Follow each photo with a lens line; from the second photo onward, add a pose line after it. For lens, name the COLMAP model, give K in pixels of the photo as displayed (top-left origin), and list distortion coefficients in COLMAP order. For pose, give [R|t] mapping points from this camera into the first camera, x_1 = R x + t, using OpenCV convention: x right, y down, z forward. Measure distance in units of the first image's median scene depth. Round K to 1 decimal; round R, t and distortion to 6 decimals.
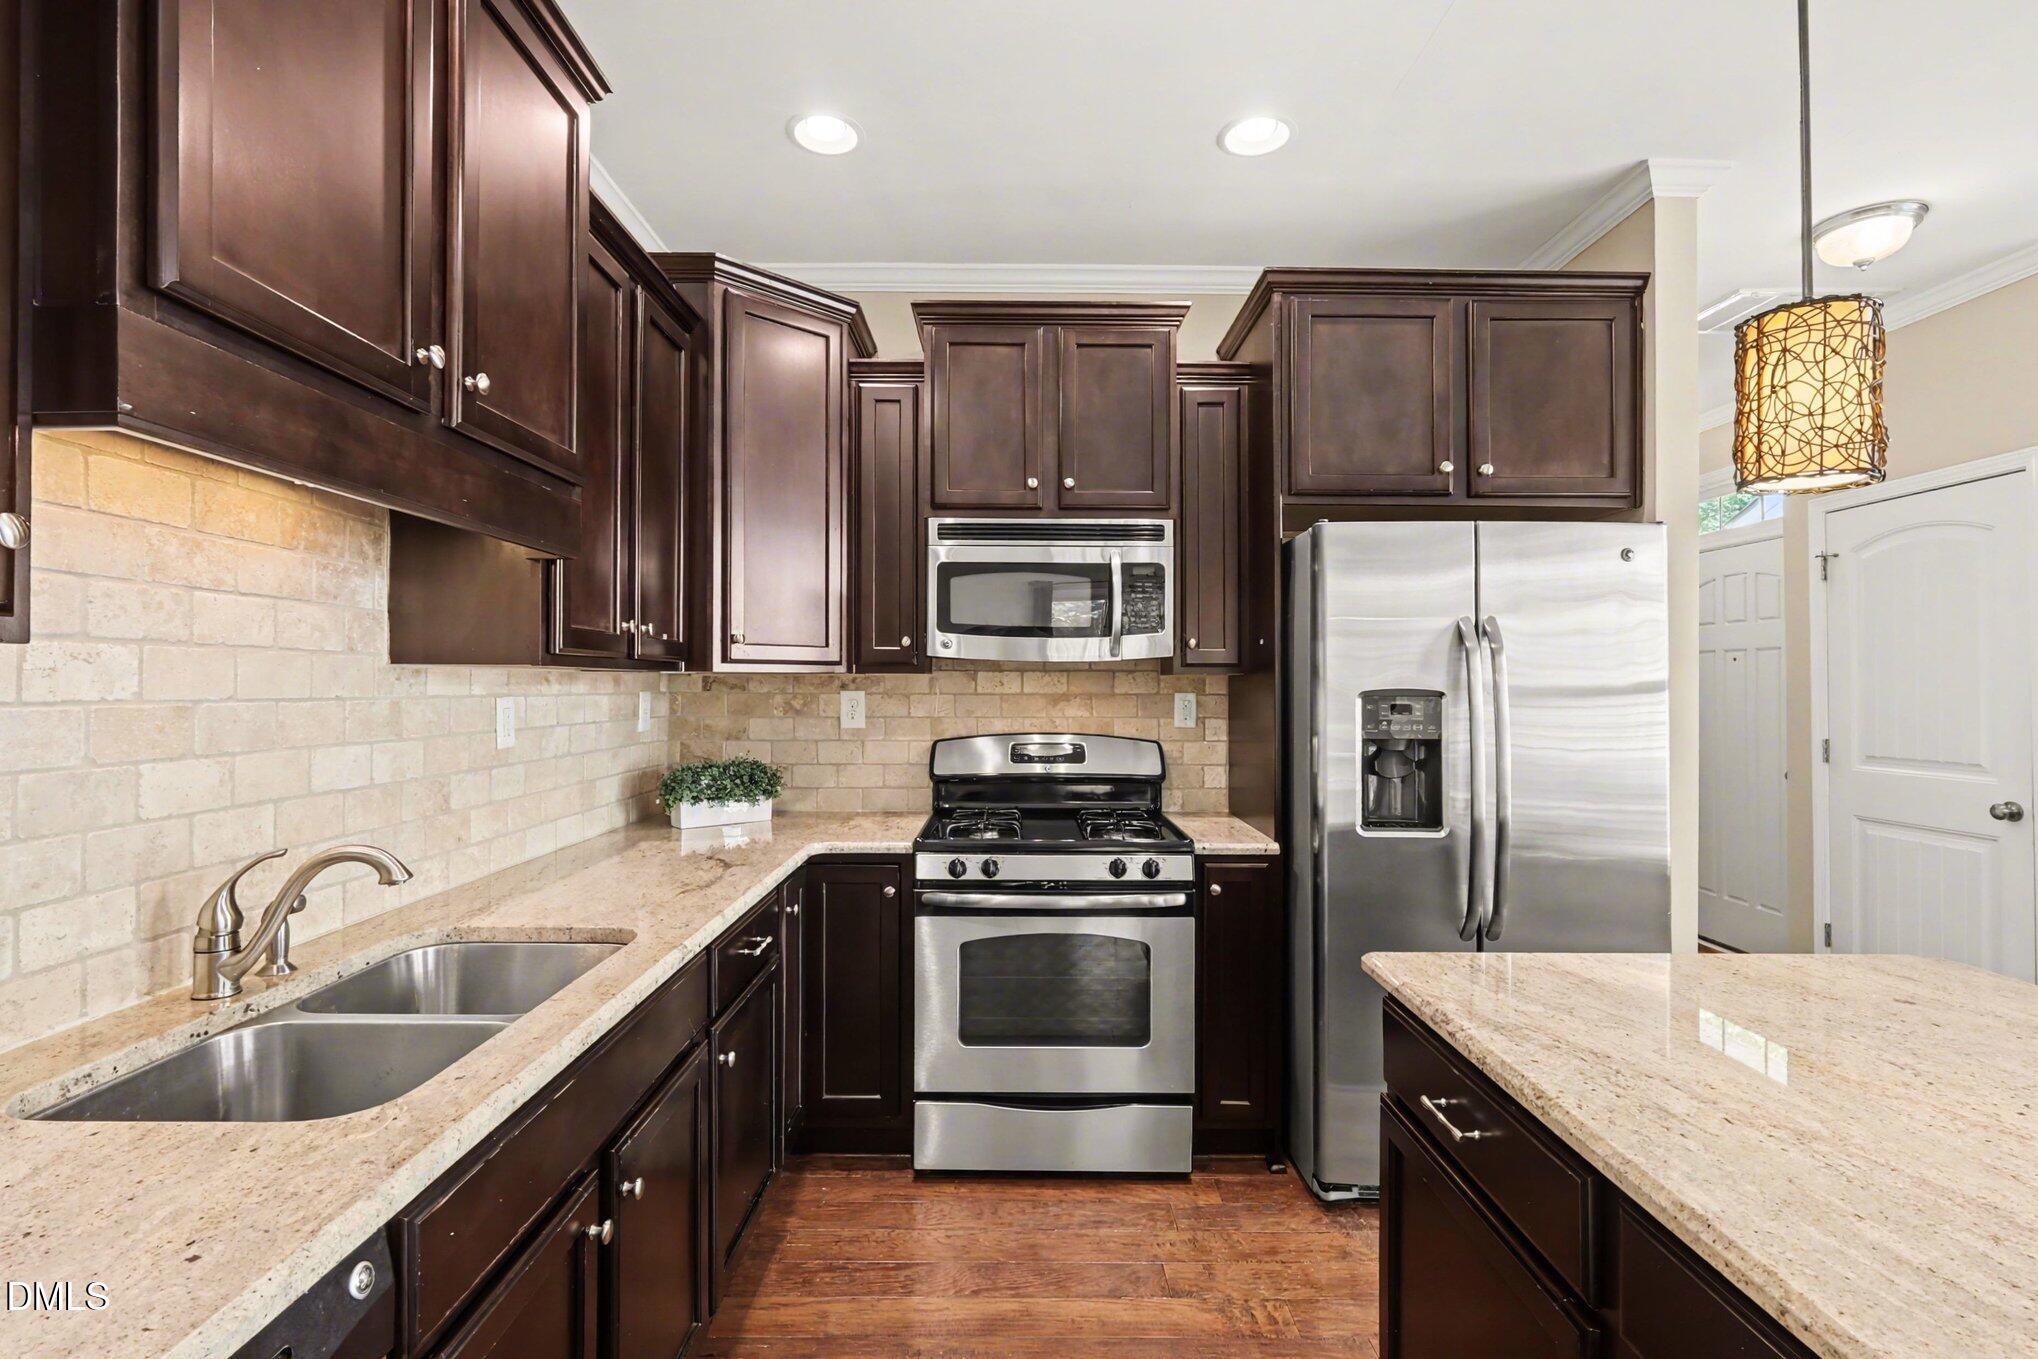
lens RADIAL K [[934.0, 0, 1019.3], [0, 934.0, 680.9], [0, 0, 1]] dist [-0.003122, -0.001123]
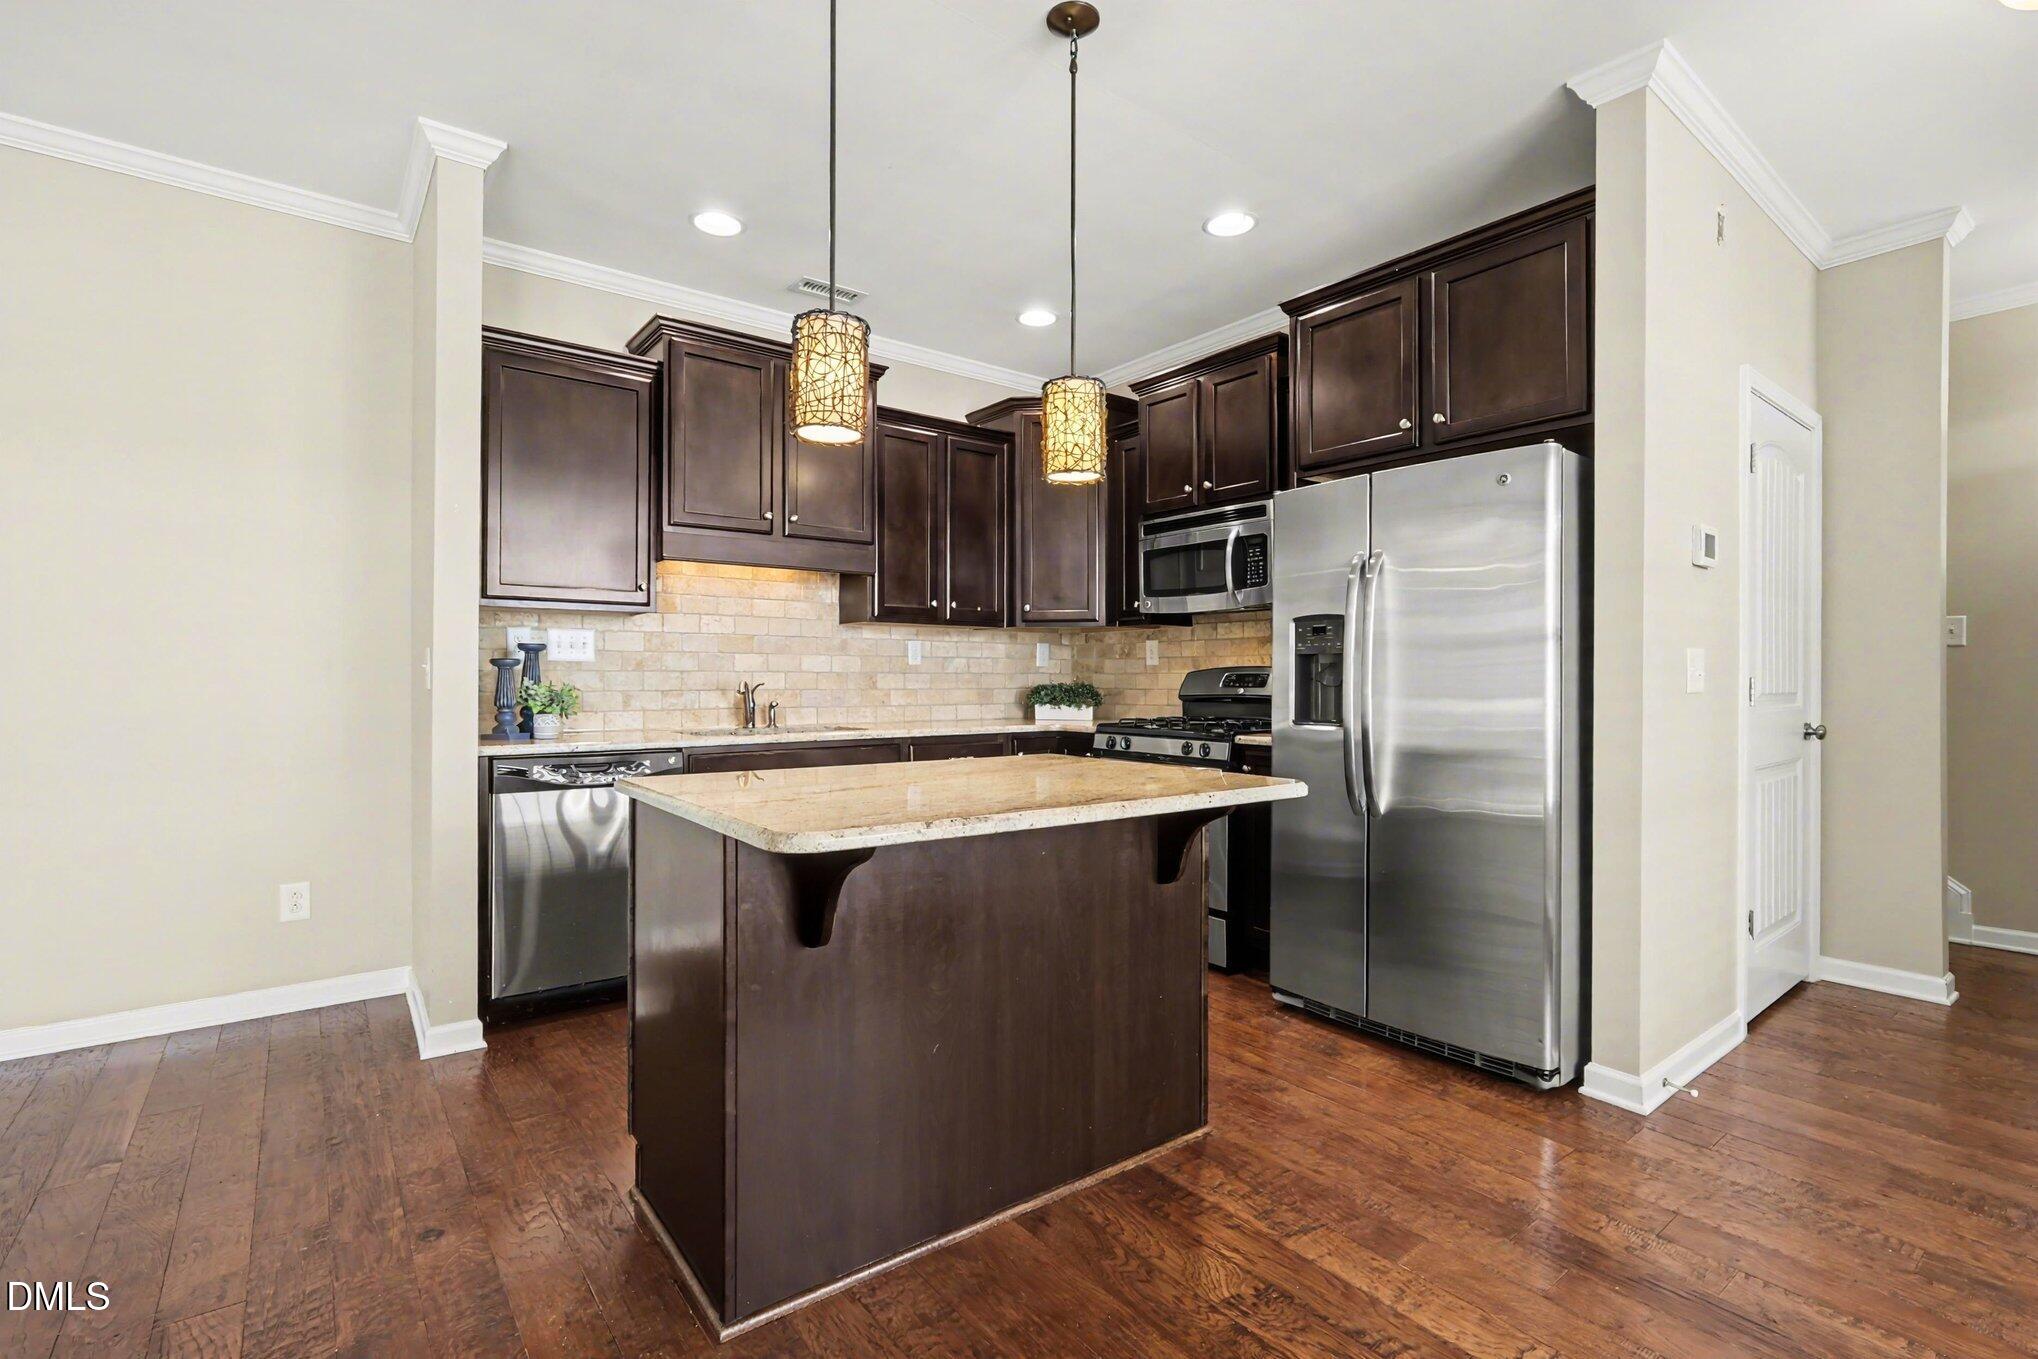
lens RADIAL K [[934.0, 0, 1018.1], [0, 934.0, 679.3], [0, 0, 1]] dist [-0.003122, -0.001123]
pose [[0.608816, -0.001245, -0.793311, 1.106816], [0.004948, 0.999985, 0.002228, 0.087052], [0.793296, -0.005282, 0.608813, -0.101285]]
